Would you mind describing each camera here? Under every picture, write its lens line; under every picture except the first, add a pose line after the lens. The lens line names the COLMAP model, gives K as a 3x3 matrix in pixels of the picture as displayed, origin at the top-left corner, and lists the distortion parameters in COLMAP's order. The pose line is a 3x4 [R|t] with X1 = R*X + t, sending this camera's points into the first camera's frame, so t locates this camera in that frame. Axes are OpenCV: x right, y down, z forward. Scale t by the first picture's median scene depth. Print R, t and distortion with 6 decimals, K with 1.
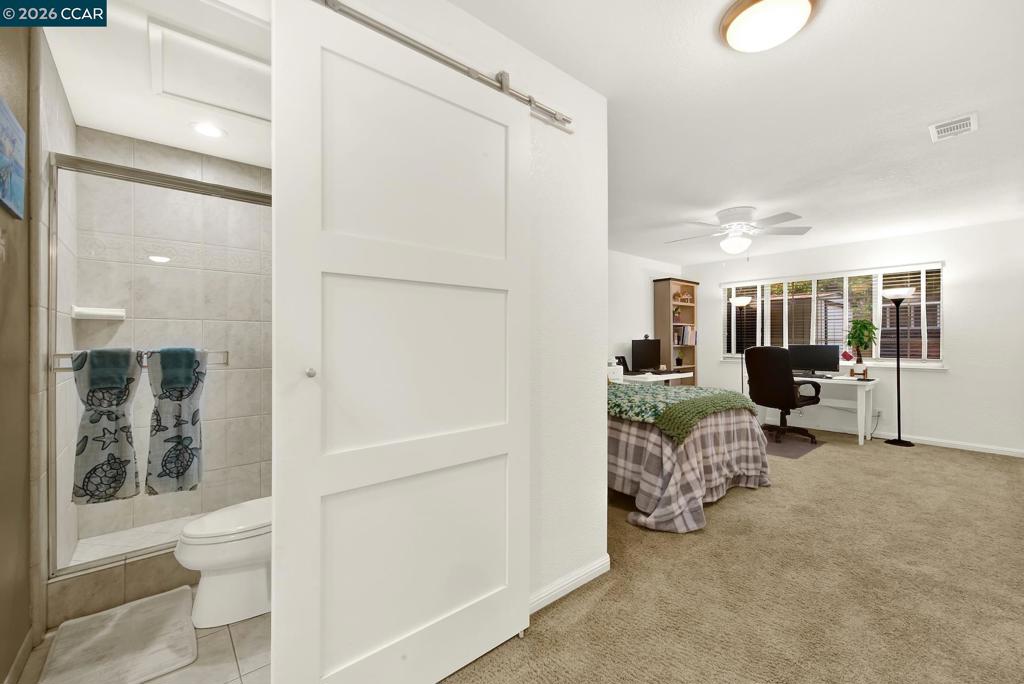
lens RADIAL K [[415.9, 0, 509.5], [0, 415.9, 337.4], [0, 0, 1]] dist [-0.003333, 0.000600]
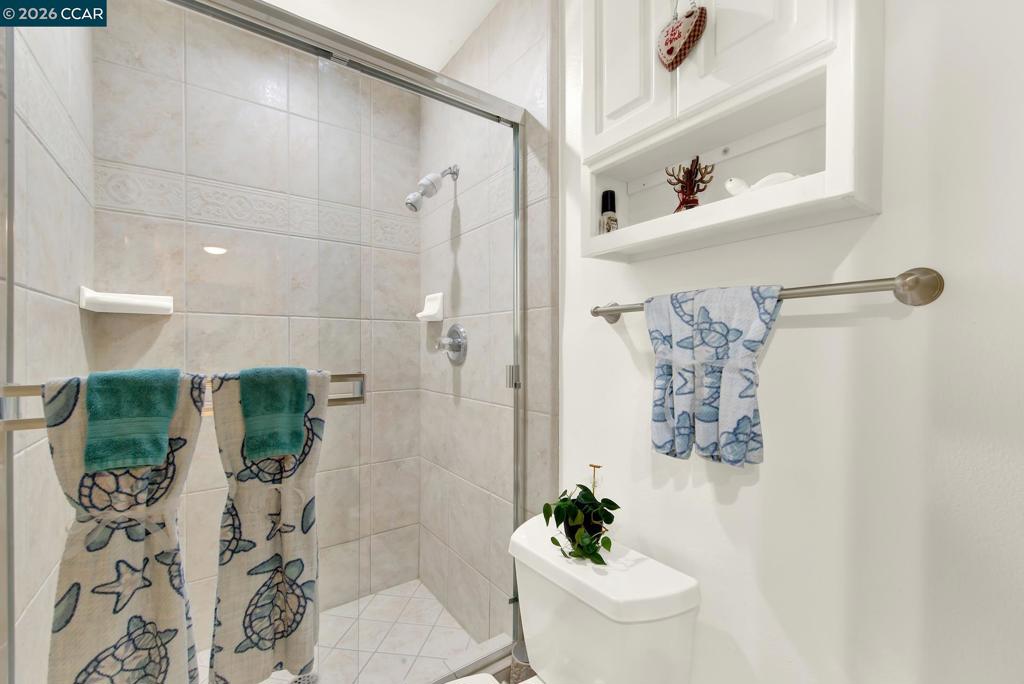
lens RADIAL K [[415.9, 0, 513.0], [0, 415.9, 344.7], [0, 0, 1]] dist [-0.003333, 0.000600]
pose [[0.997504, 0.004465, -0.070474, -0.522505], [-0.004028, 0.999972, 0.006348, -0.005521], [0.070500, -0.006049, 0.997493, 0.580097]]
